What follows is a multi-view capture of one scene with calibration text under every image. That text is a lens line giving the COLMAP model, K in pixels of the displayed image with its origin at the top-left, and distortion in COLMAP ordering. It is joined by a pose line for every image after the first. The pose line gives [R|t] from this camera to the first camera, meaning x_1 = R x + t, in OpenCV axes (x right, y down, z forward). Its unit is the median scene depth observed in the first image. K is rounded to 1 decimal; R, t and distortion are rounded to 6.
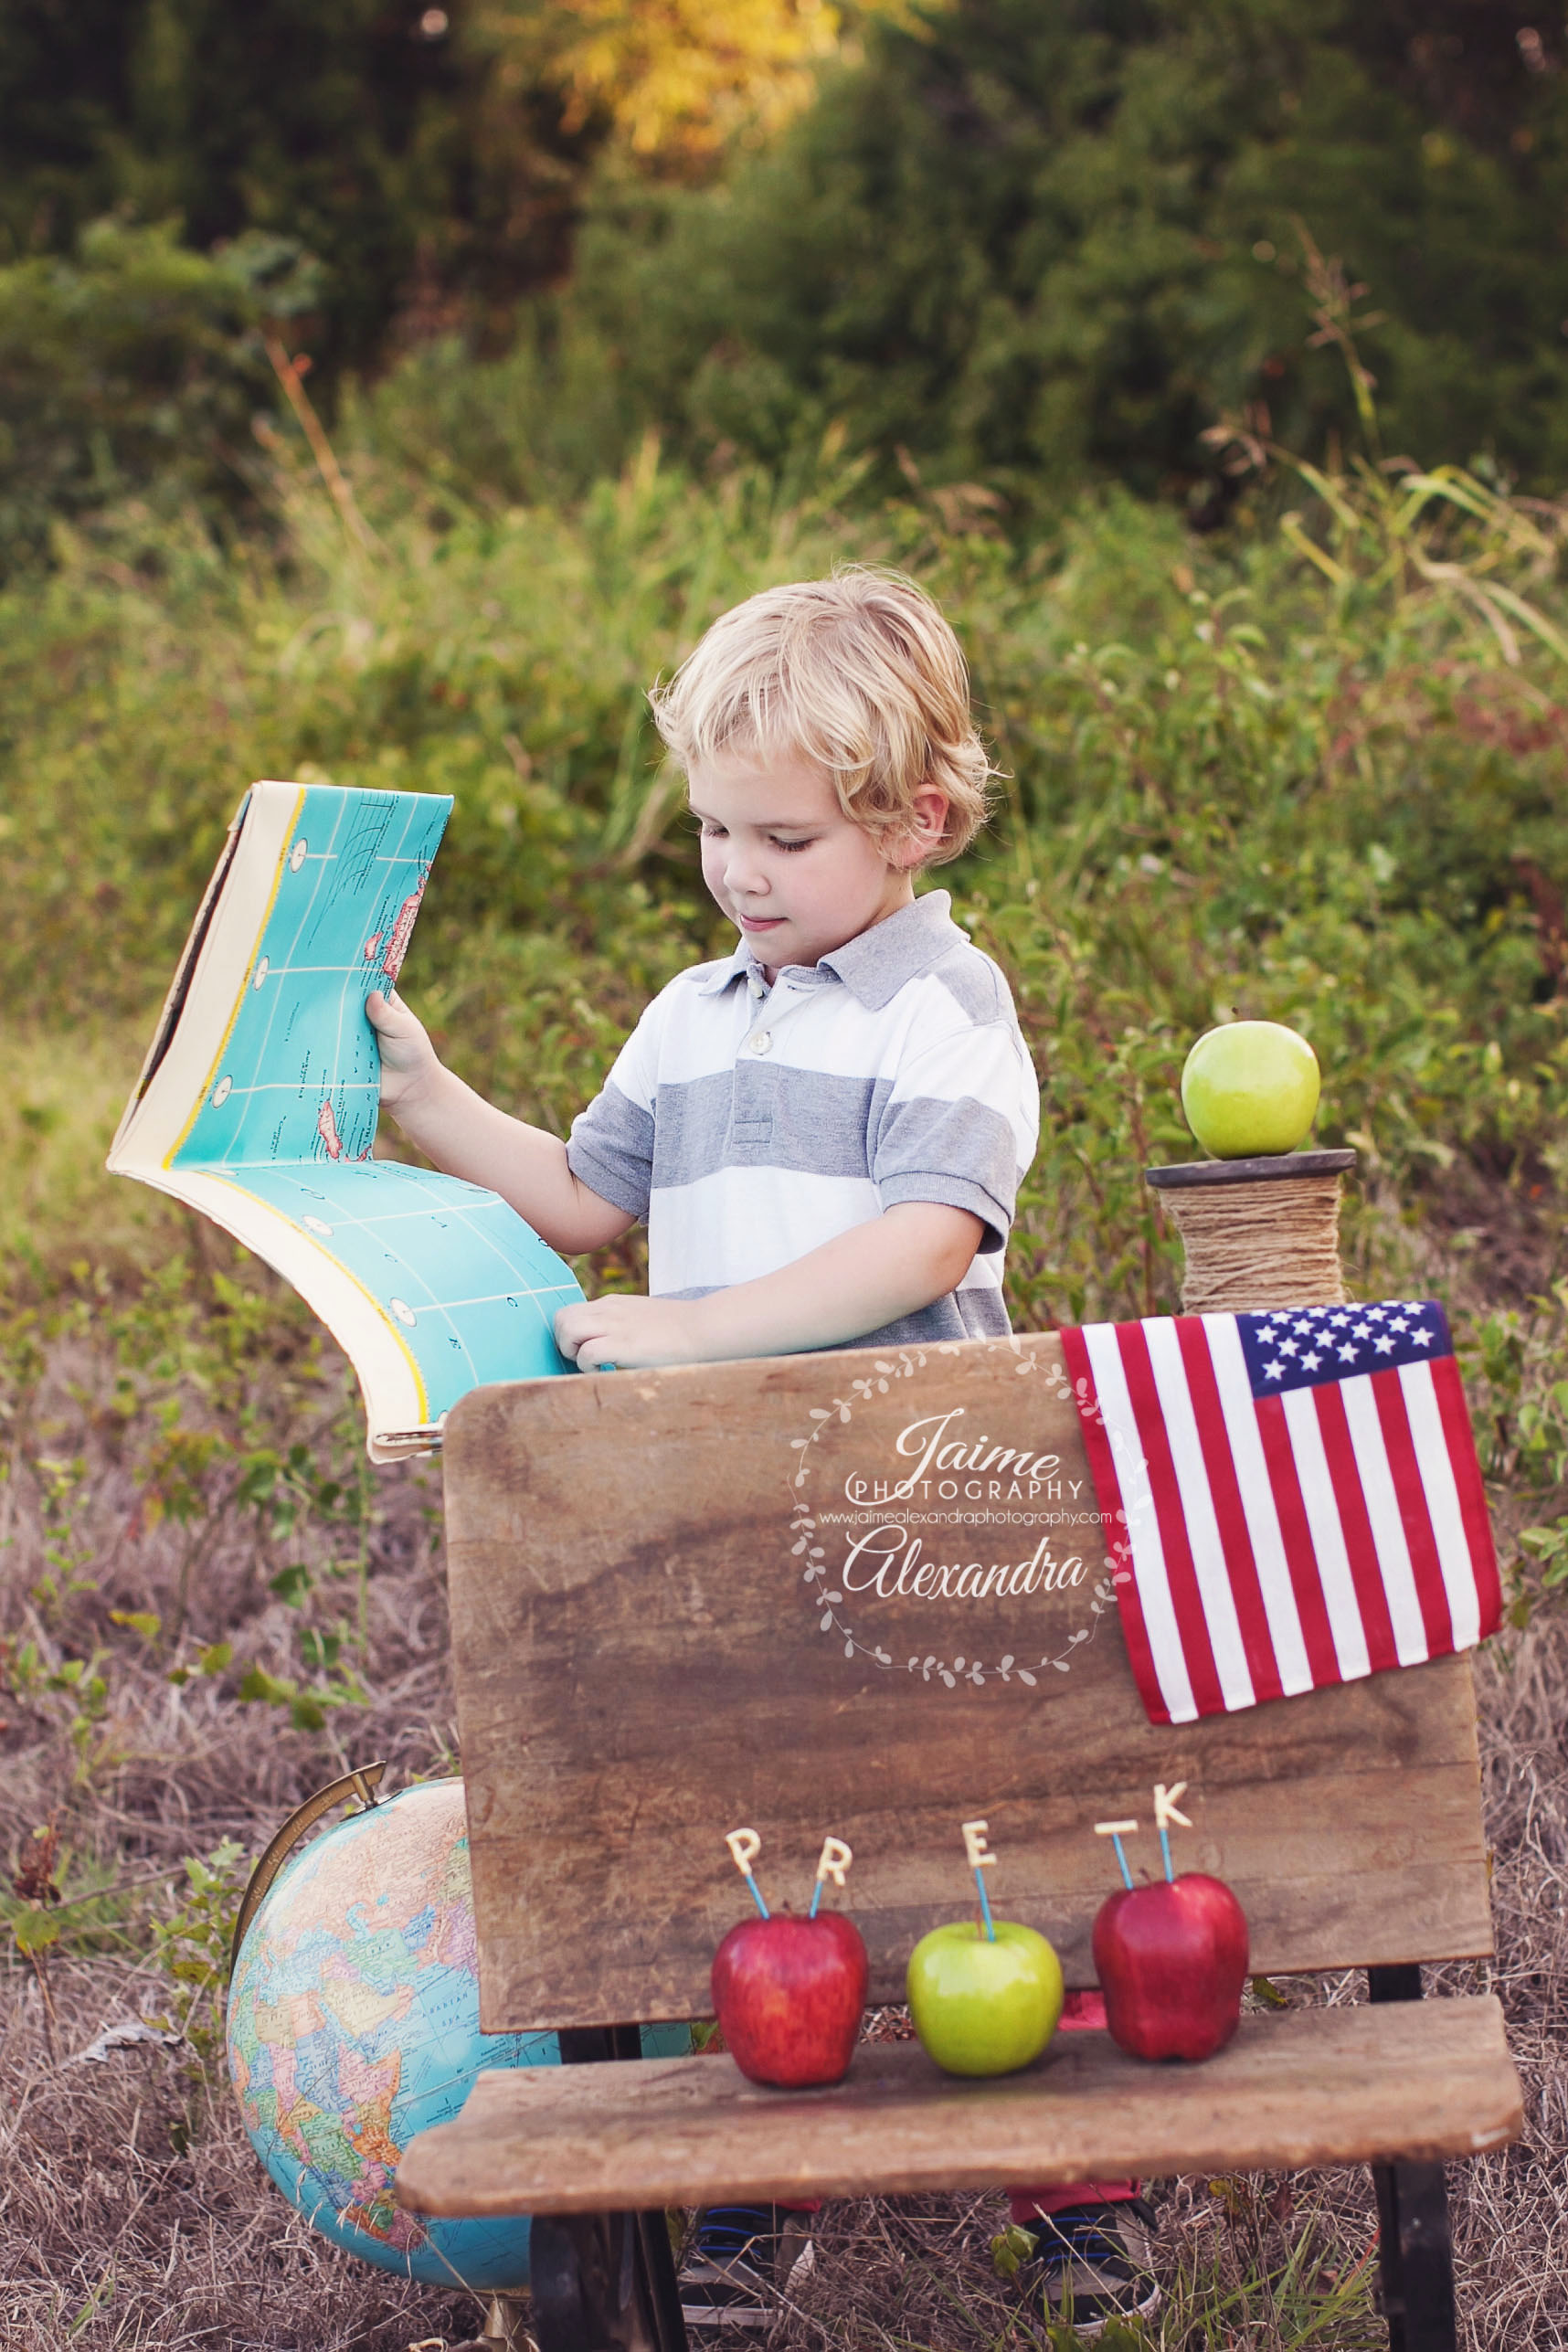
lens RADIAL K [[4444.0, 0, 838.2], [0, 4444.0, 1084.9], [0, 0, 1]] dist [-0.336813, 1.905566]
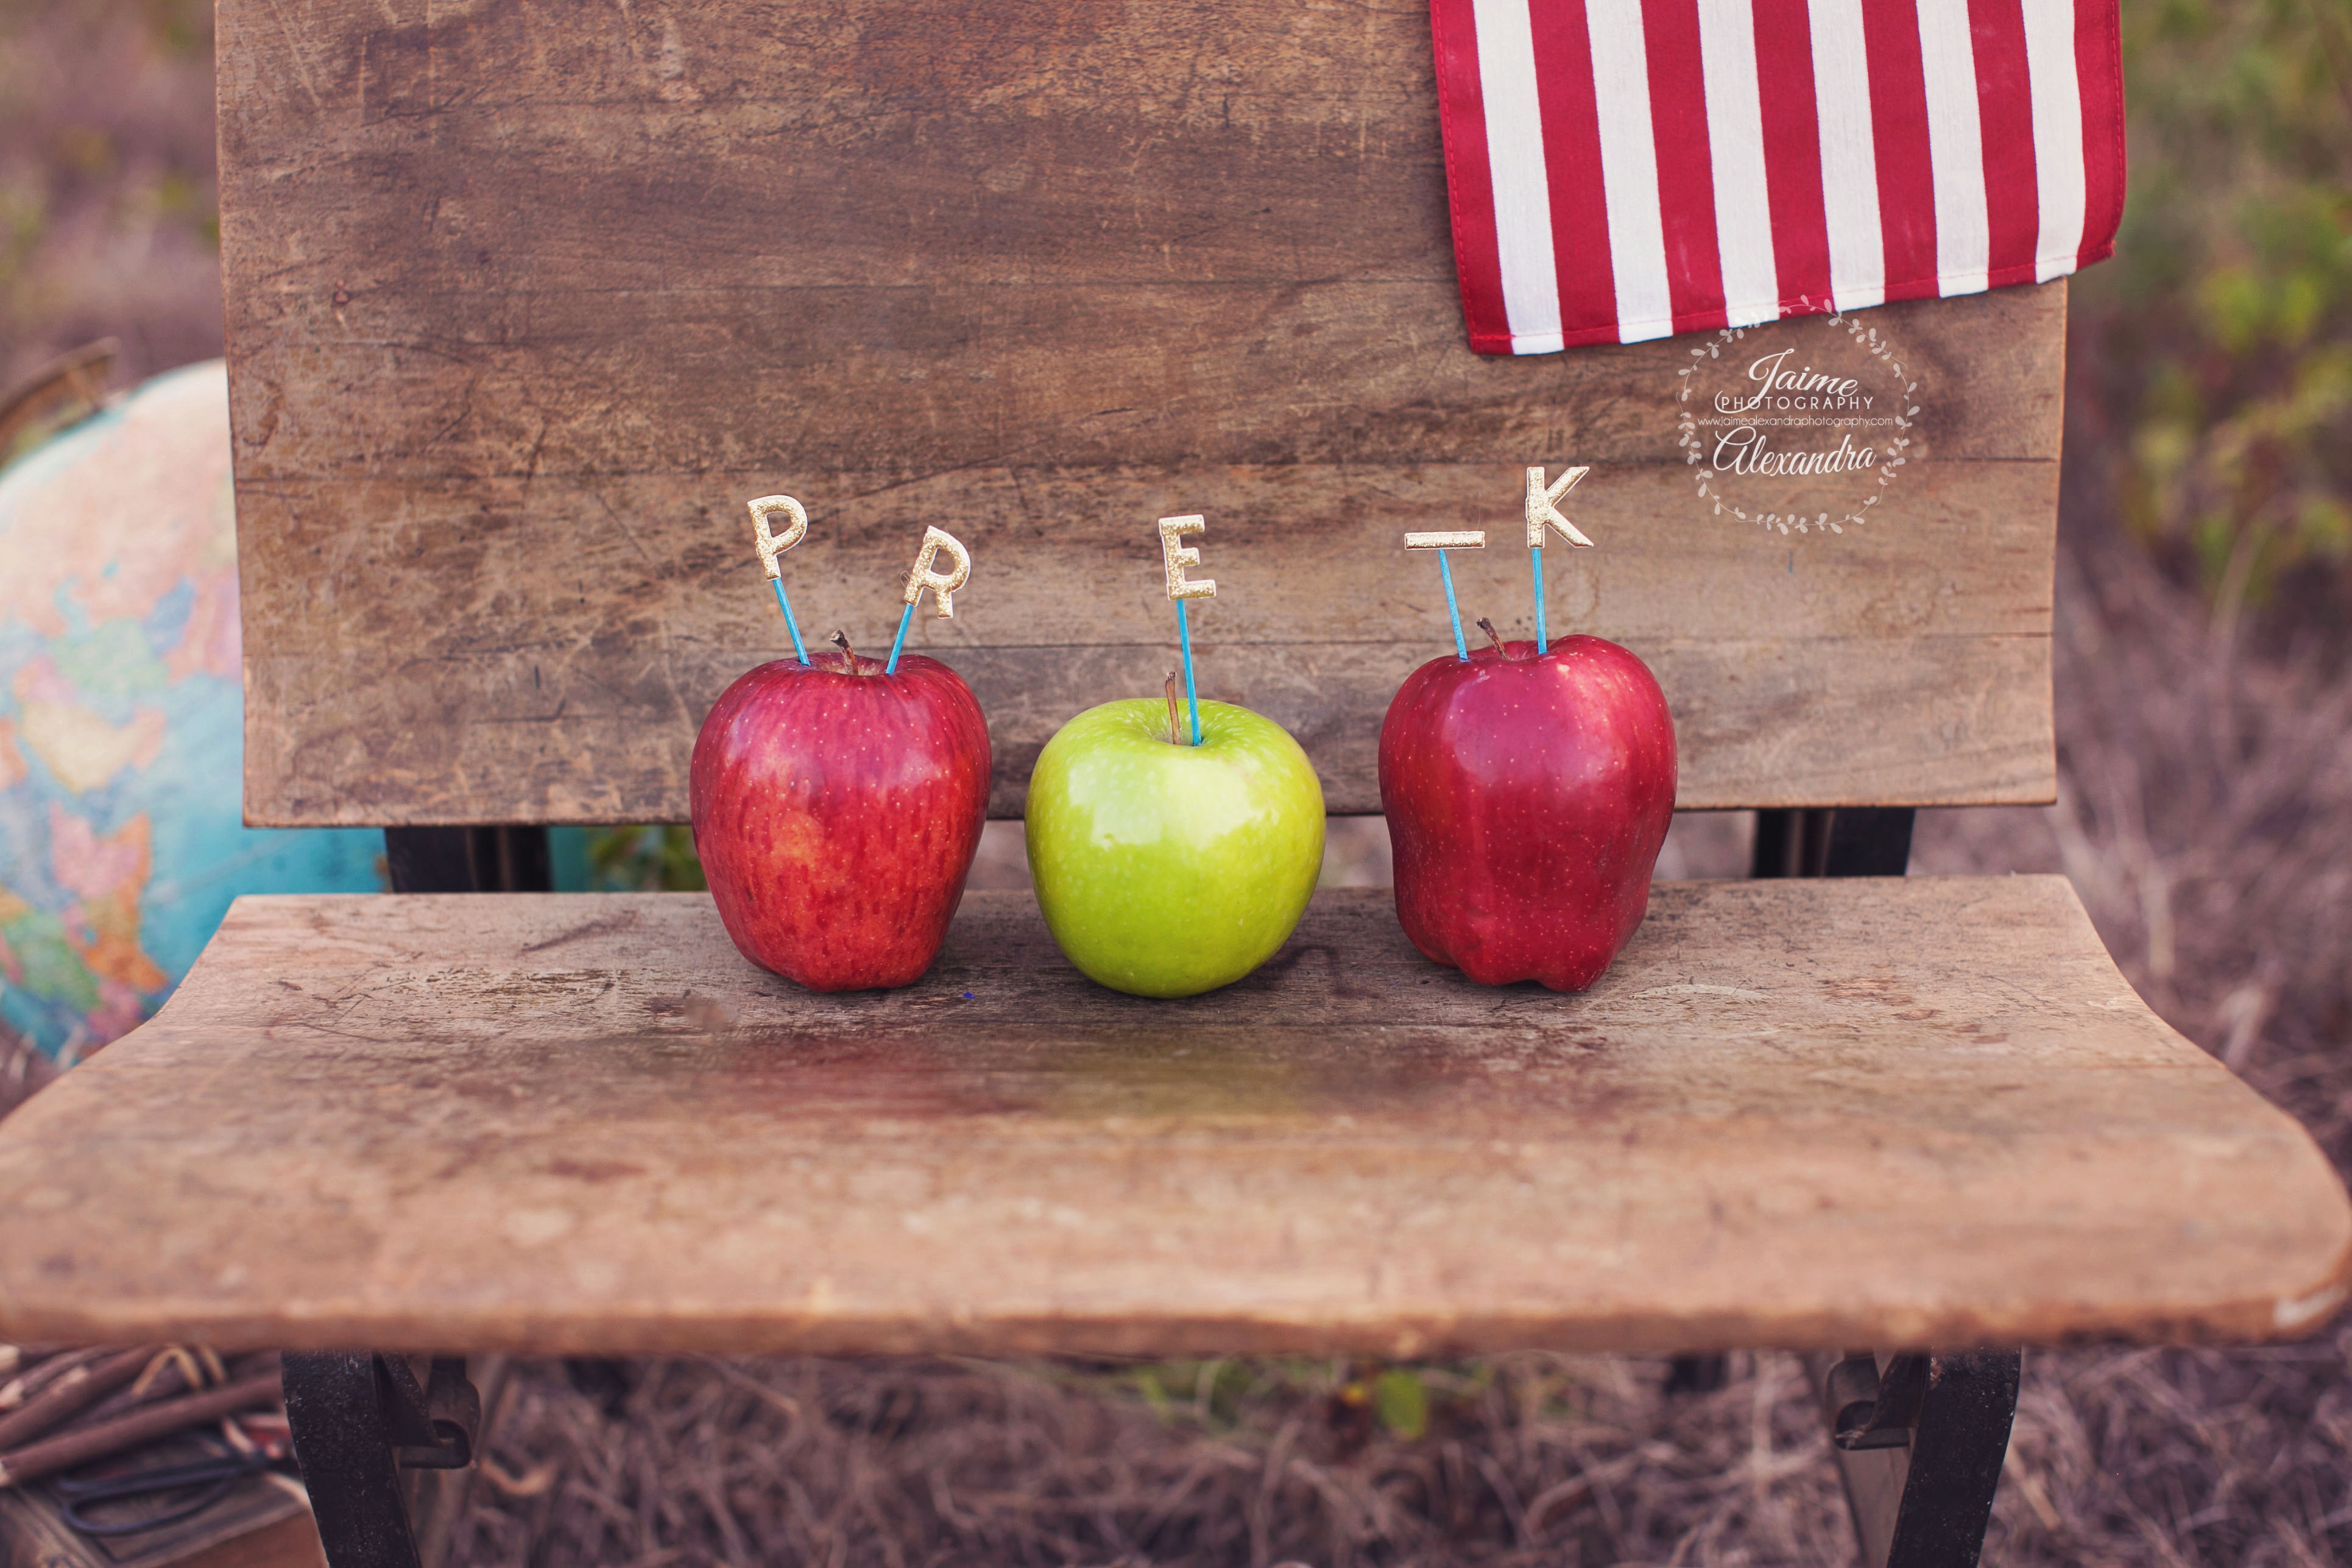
lens RADIAL K [[3547.1, 0, 1215.8], [0, 3547.1, 744.3], [0, 0, 1]] dist [-0.210219, 0.461335]
pose [[0.992130, 0.055919, 0.112033, -0.009397], [-0.083165, 0.963163, 0.255737, 0.083000], [-0.093605, -0.263041, 0.960233, 0.567387]]
